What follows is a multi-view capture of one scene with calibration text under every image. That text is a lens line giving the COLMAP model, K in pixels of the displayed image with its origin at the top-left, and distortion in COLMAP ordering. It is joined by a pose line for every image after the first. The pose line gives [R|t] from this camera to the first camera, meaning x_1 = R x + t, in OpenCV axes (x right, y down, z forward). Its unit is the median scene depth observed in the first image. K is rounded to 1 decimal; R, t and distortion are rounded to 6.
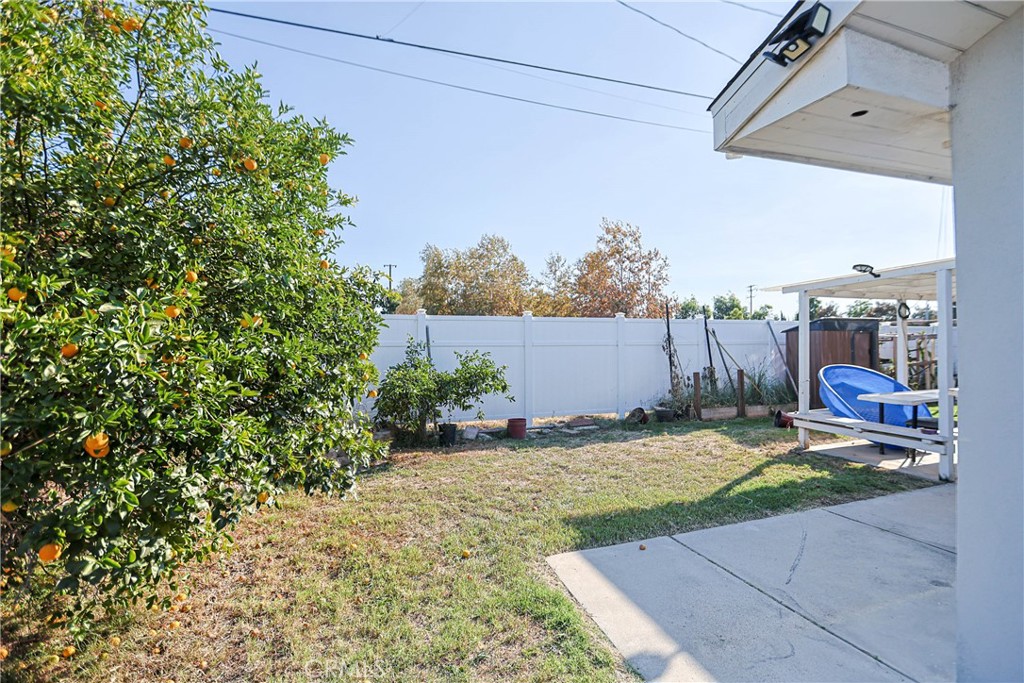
lens RADIAL K [[497.6, 0, 506.8], [0, 497.6, 355.9], [0, 0, 1]] dist [-0.032647, 0.001812]
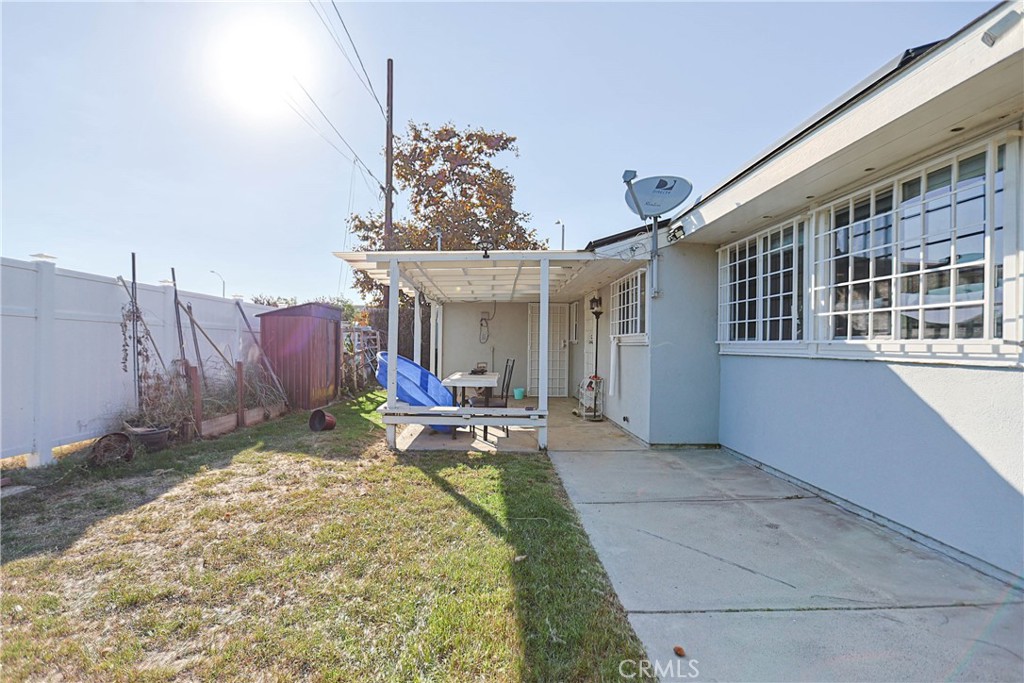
lens RADIAL K [[498.4, 0, 512.0], [0, 498.4, 341.5], [0, 0, 1]] dist [-0.017973, 0.001269]
pose [[0.264141, 0.025768, 0.964140, -0.245091], [0.005201, 0.999590, -0.028140, 0.037271], [-0.964470, 0.012448, 0.263899, 0.768989]]
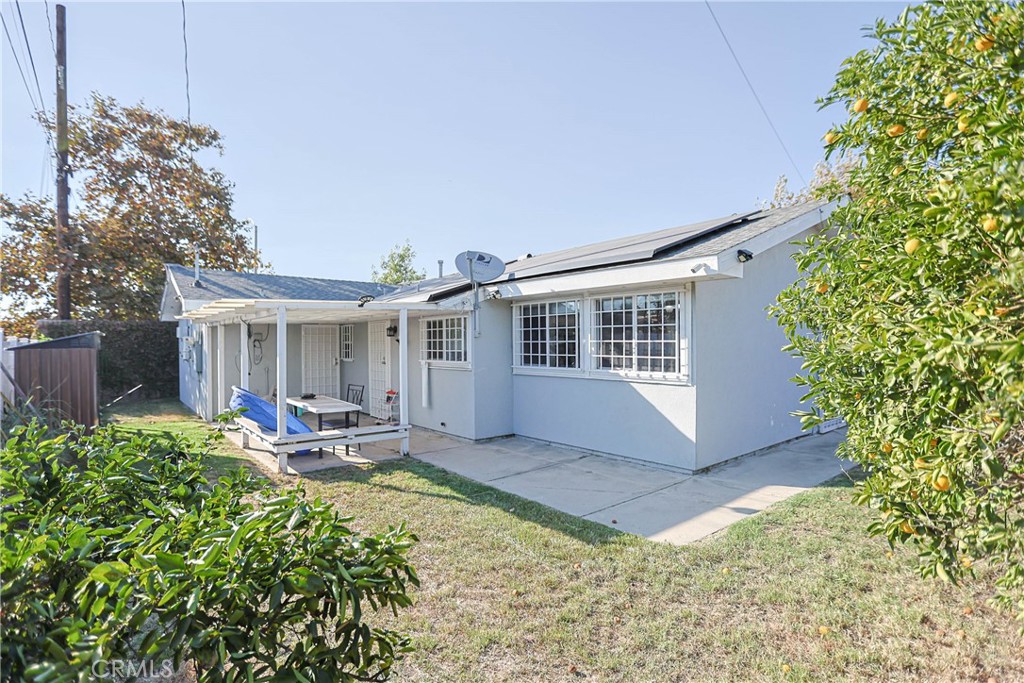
lens RADIAL K [[497.6, 0, 506.8], [0, 497.6, 355.9], [0, 0, 1]] dist [-0.032647, 0.001812]
pose [[-0.385771, 0.000311, 0.922594, -0.602643], [0.032263, 0.999393, 0.013153, -0.052780], [-0.922030, 0.034839, -0.385547, 1.301339]]
